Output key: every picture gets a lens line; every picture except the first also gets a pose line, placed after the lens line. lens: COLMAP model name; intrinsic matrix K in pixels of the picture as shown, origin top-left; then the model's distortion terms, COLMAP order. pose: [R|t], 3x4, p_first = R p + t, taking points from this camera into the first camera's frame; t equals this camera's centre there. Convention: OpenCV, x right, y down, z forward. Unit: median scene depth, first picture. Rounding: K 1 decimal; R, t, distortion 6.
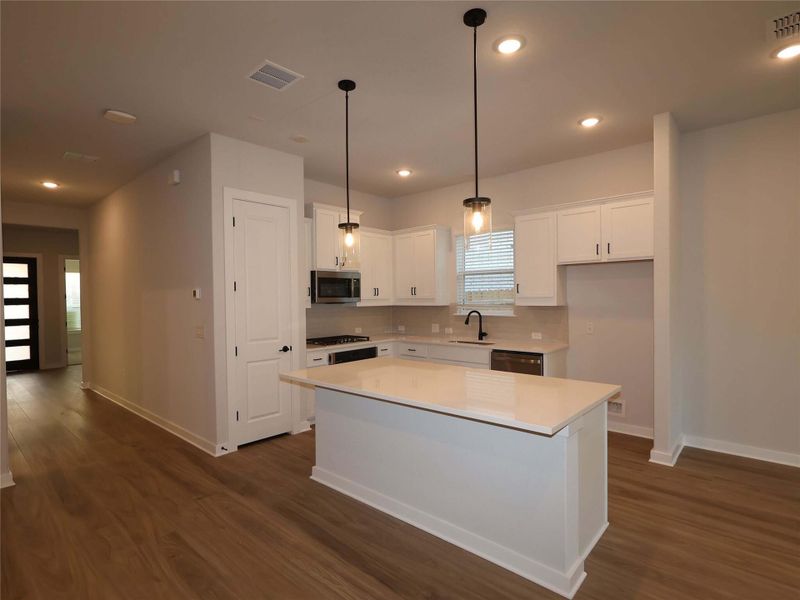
lens RADIAL K [[418.5, 0, 400.0], [0, 418.5, 300.0], [0, 0, 1]] dist [-0.002707, -0.000801]
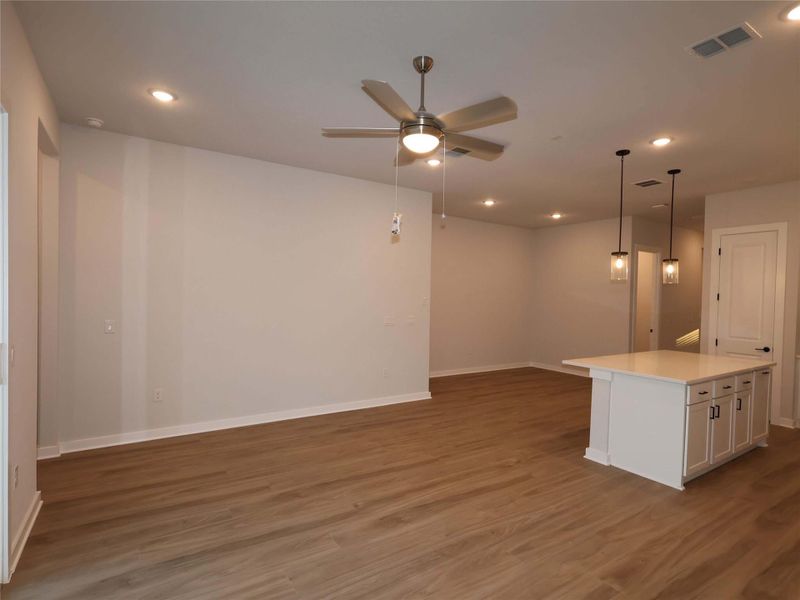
lens RADIAL K [[418.5, 0, 400.0], [0, 418.5, 300.0], [0, 0, 1]] dist [-0.002707, -0.000801]
pose [[-0.258963, 0.020984, -0.965659, 1.133994], [-0.030881, 0.999073, 0.029991, -0.028507], [0.965393, 0.037587, -0.258075, 0.284853]]
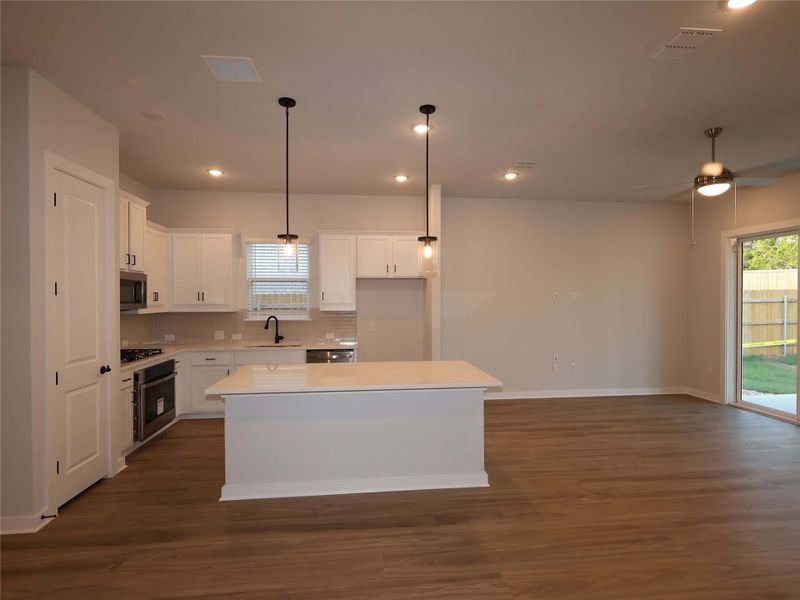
lens RADIAL K [[418.5, 0, 400.0], [0, 418.5, 300.0], [0, 0, 1]] dist [-0.002707, -0.000801]
pose [[0.668238, 0.006571, 0.743918, -0.479557], [0.000166, 0.999960, -0.008981, -0.006676], [-0.743947, 0.006125, 0.668210, 0.063194]]
